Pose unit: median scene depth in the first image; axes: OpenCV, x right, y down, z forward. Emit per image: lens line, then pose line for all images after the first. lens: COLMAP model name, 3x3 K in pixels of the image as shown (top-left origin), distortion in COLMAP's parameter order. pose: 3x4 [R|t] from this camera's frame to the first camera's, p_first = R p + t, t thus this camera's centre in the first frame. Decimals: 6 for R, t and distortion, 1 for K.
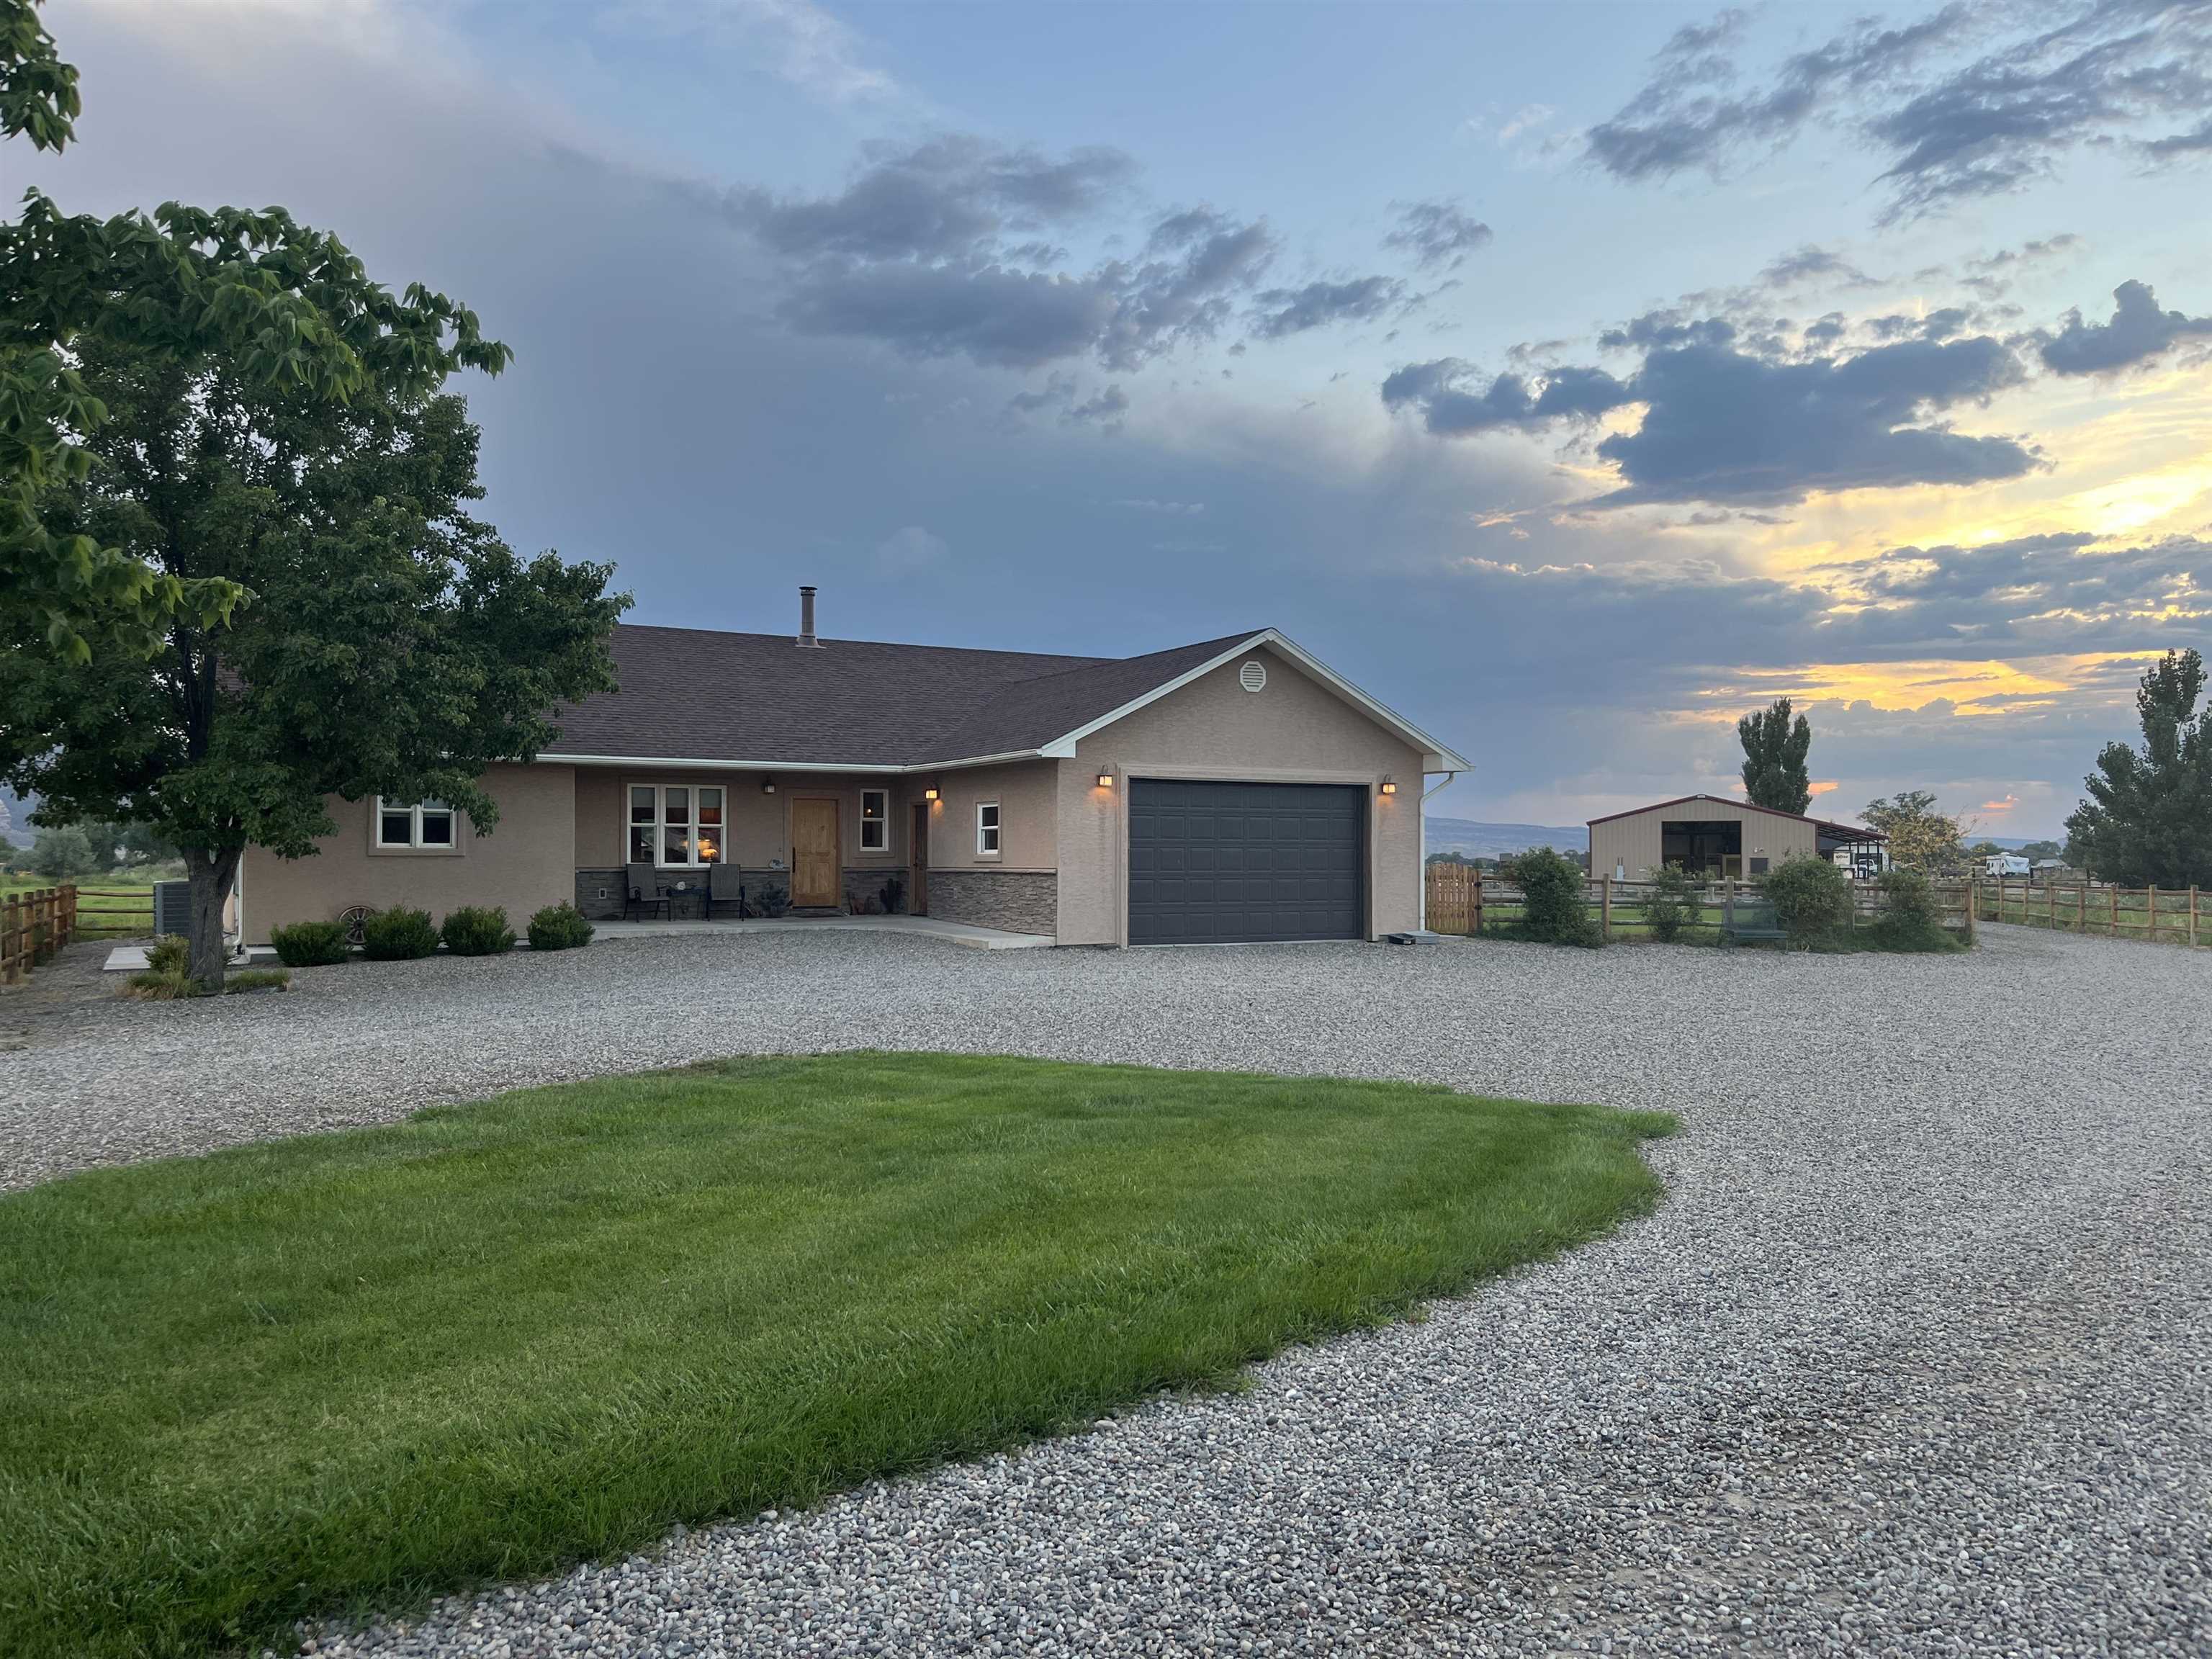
lens RADIAL K [[1683.9, 0, 1116.3], [0, 1683.9, 824.4], [0, 0, 1]] dist [0.032614, -0.012535]
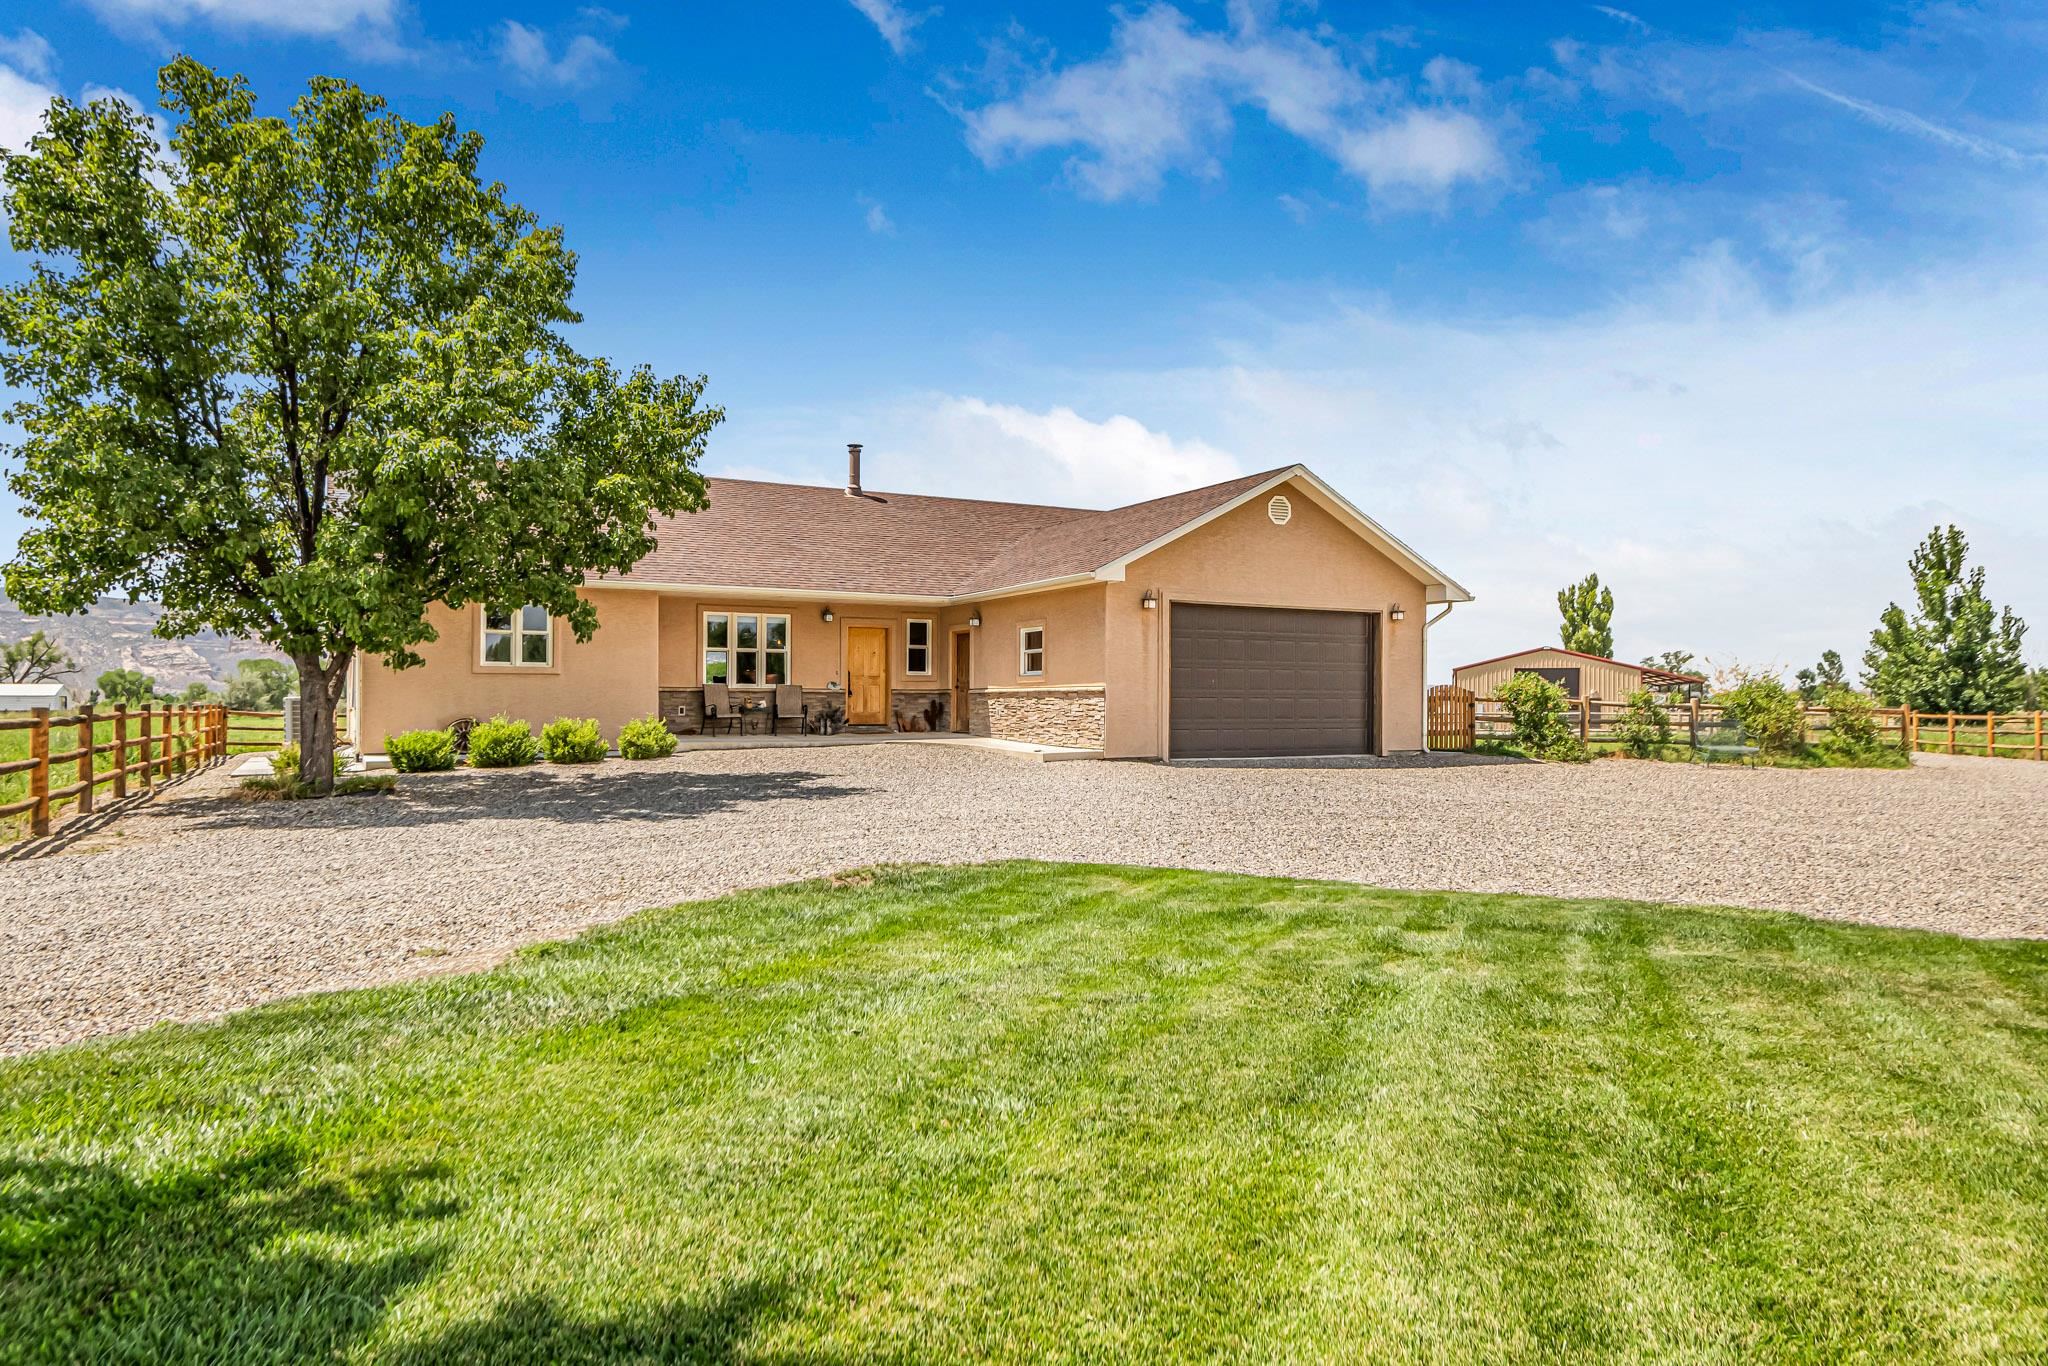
lens RADIAL K [[1297.0, 0, 1013.6], [0, 1297.0, 697.3], [0, 0, 1]] dist [0.001675, 0.001683]
pose [[0.999708, 0.001826, -0.024082, -0.067253], [-0.001460, 0.999883, 0.015199, 0.019154], [0.024107, -0.015160, 0.999594, 0.158409]]
